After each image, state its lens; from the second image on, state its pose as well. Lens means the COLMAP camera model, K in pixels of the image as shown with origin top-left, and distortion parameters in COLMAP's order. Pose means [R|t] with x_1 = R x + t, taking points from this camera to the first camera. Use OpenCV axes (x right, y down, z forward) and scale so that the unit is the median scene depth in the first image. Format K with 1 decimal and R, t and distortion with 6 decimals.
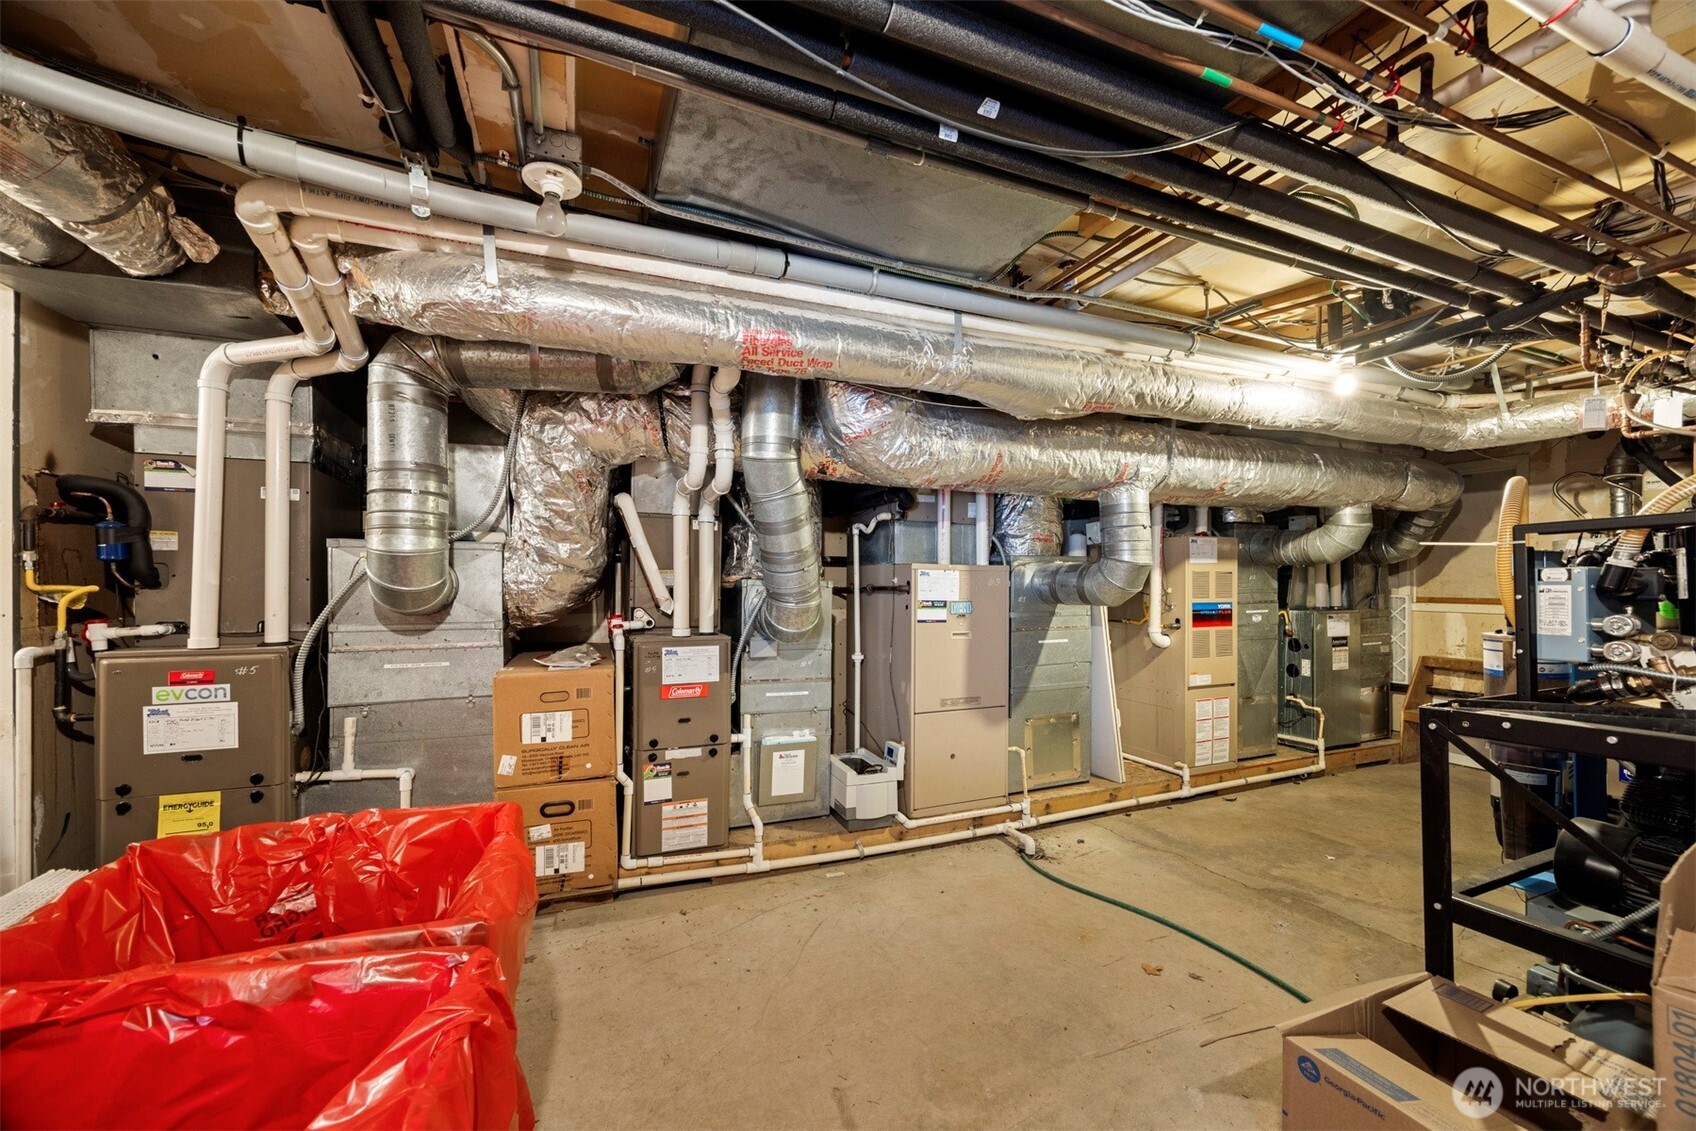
lens RADIAL K [[657.0, 0, 847.9], [0, 657.0, 573.4], [0, 0, 1]] dist [-0.001599, -0.000047]
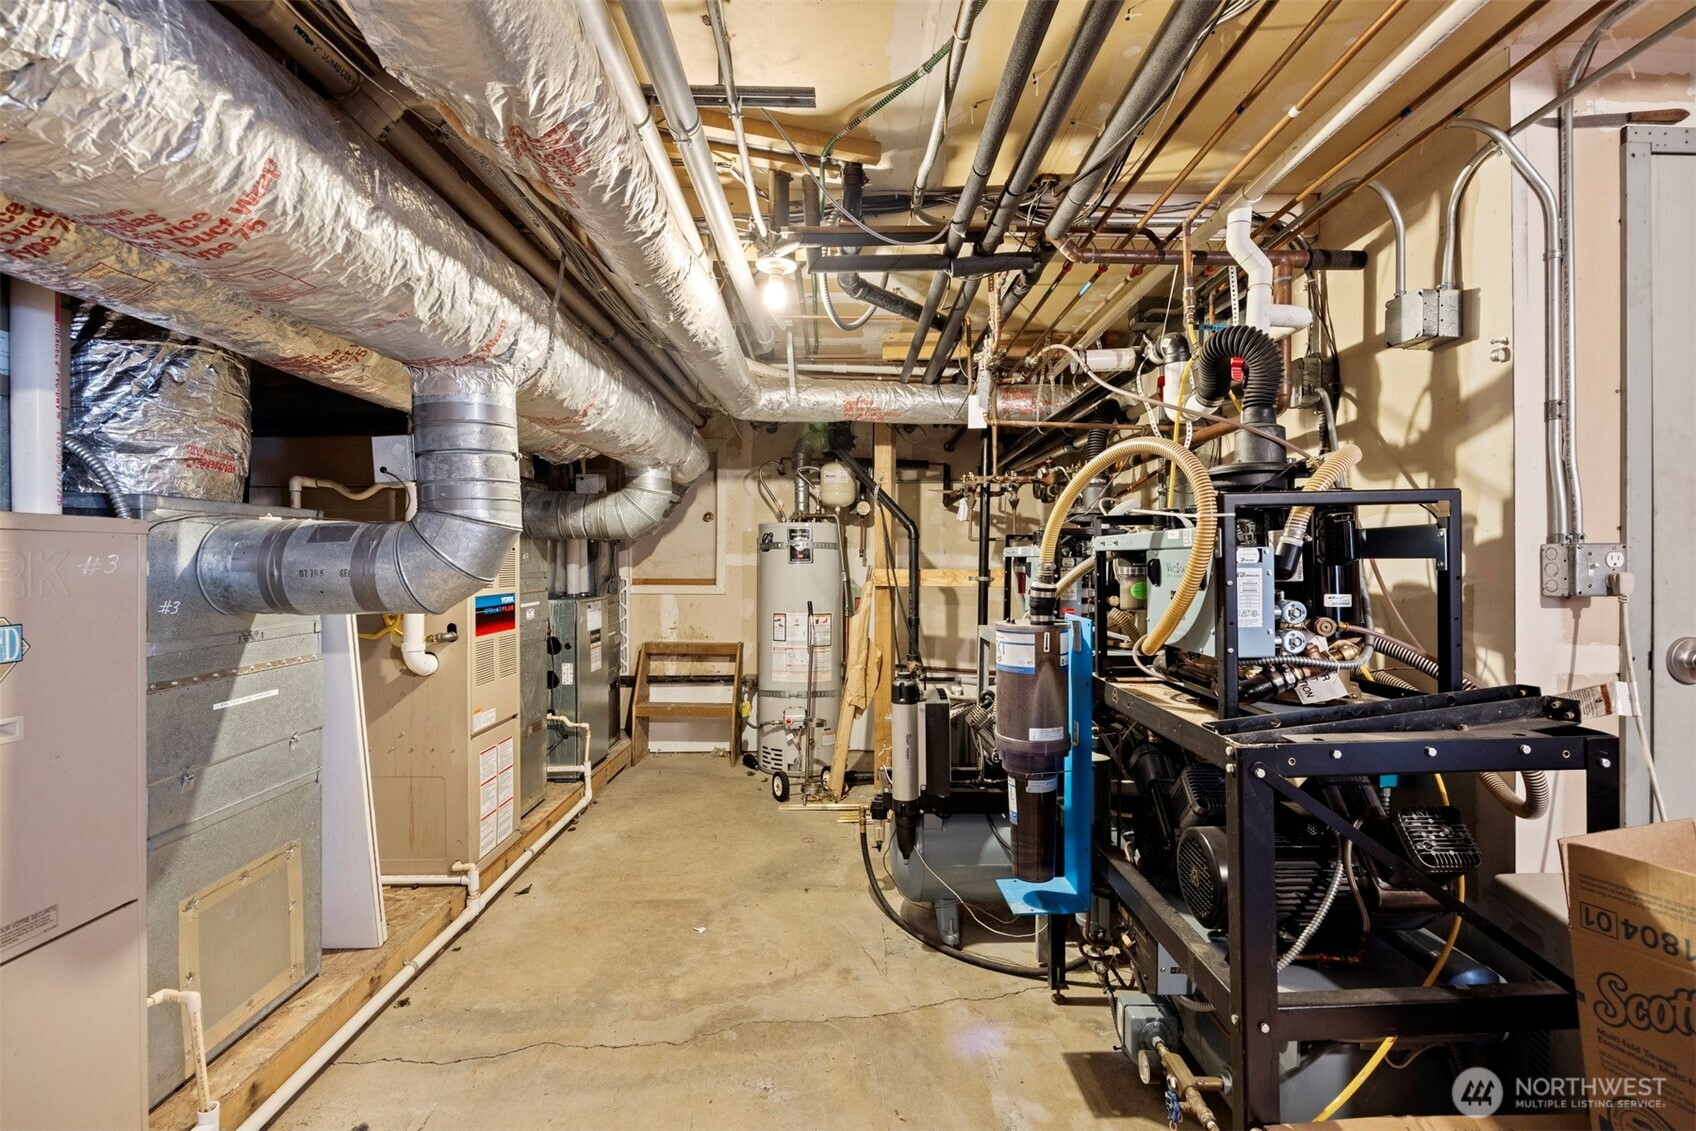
lens RADIAL K [[754.9, 0, 850.3], [0, 754.9, 563.5], [0, 0, 1]] dist [-0.013258, -0.000963]
pose [[0.368615, -0.002518, 0.929579, -0.001191], [-0.012153, 0.999898, 0.007528, 0.004393], [-0.929503, -0.014072, 0.368546, 0.436940]]
